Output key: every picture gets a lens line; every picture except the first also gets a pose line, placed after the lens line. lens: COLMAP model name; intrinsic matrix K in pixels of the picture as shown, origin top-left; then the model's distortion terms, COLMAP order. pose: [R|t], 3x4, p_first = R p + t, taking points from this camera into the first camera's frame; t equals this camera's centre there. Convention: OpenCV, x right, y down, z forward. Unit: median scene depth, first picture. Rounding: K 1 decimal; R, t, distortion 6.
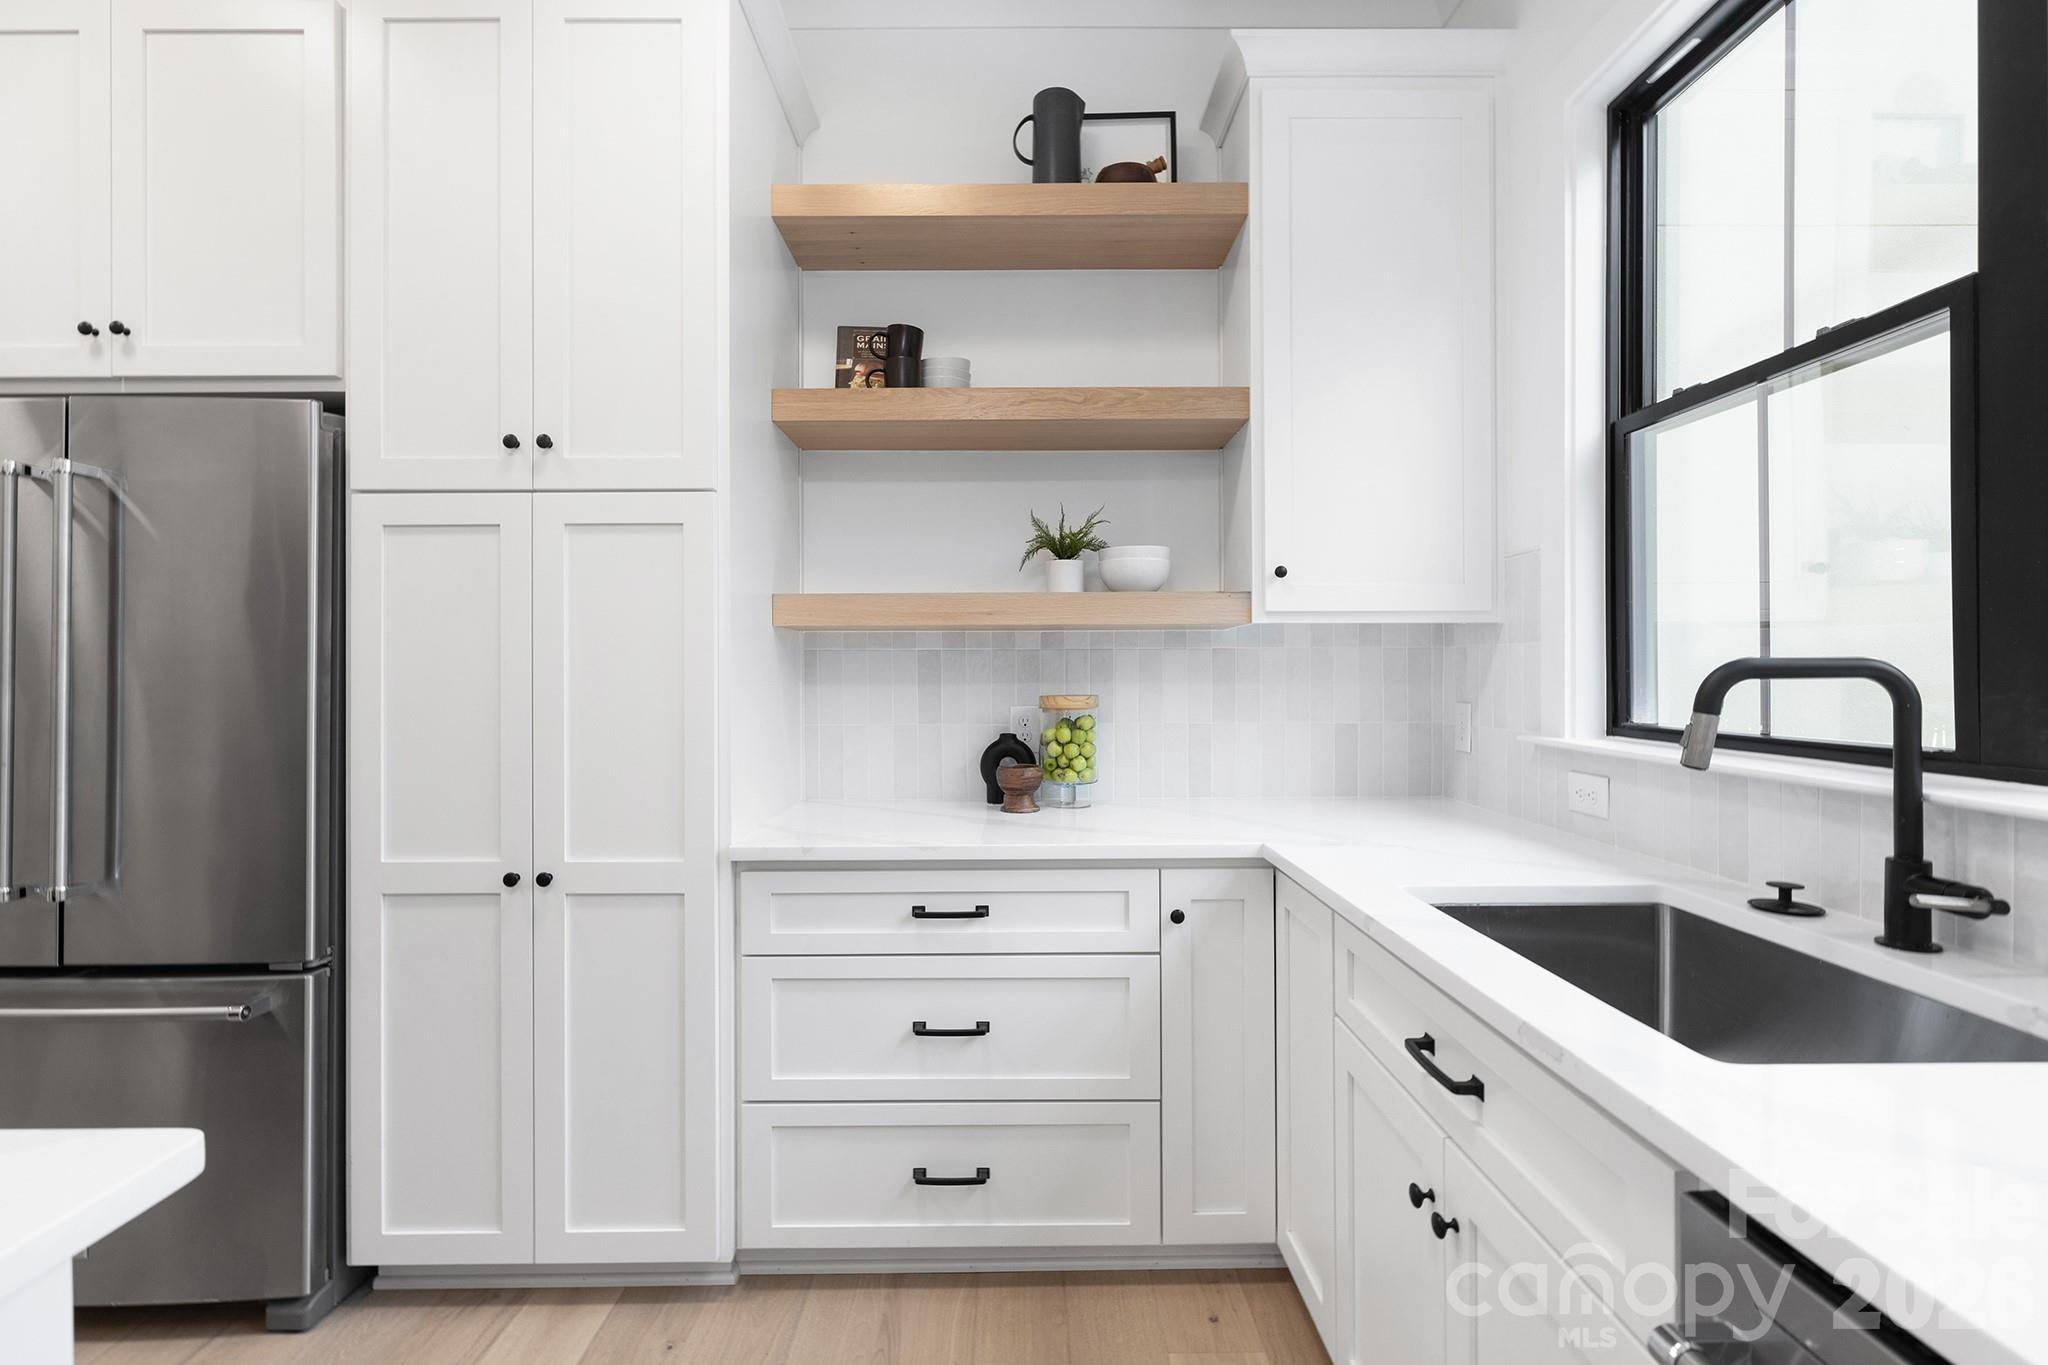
lens RADIAL K [[941.6, 0, 1020.1], [0, 941.6, 675.9], [0, 0, 1]] dist [0.020750, 0.000454]
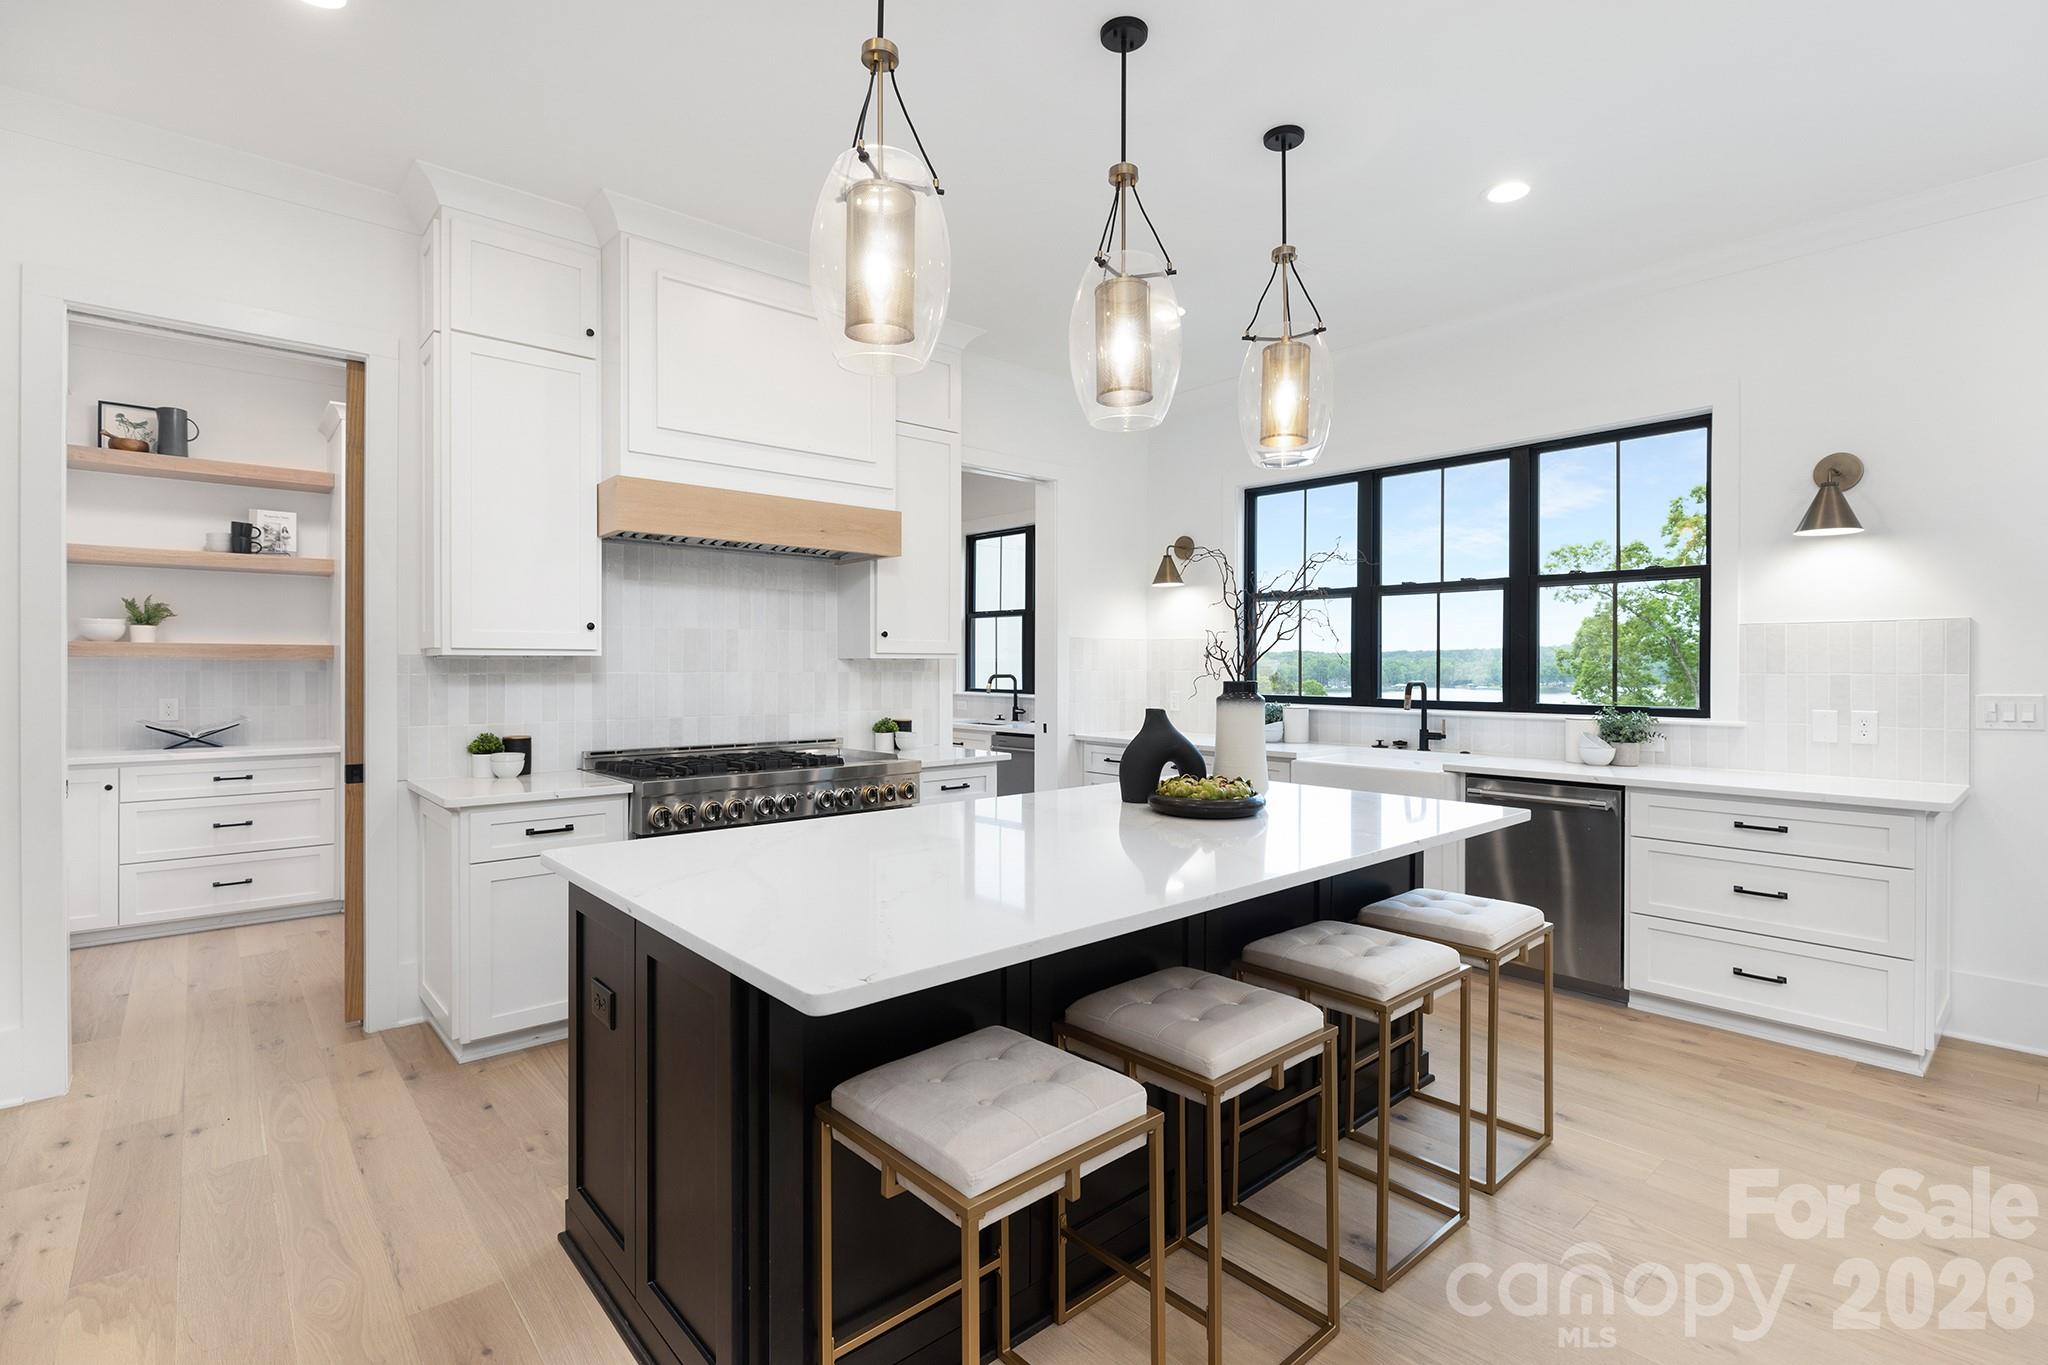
lens RADIAL K [[941.6, 0, 1020.1], [0, 941.6, 675.9], [0, 0, 1]] dist [0.020750, 0.000454]
pose [[0.737350, 0.007441, 0.675470, -2.599503], [-0.012952, 0.999911, 0.003123, -0.024843], [-0.675387, -0.011051, 0.737381, -2.879723]]
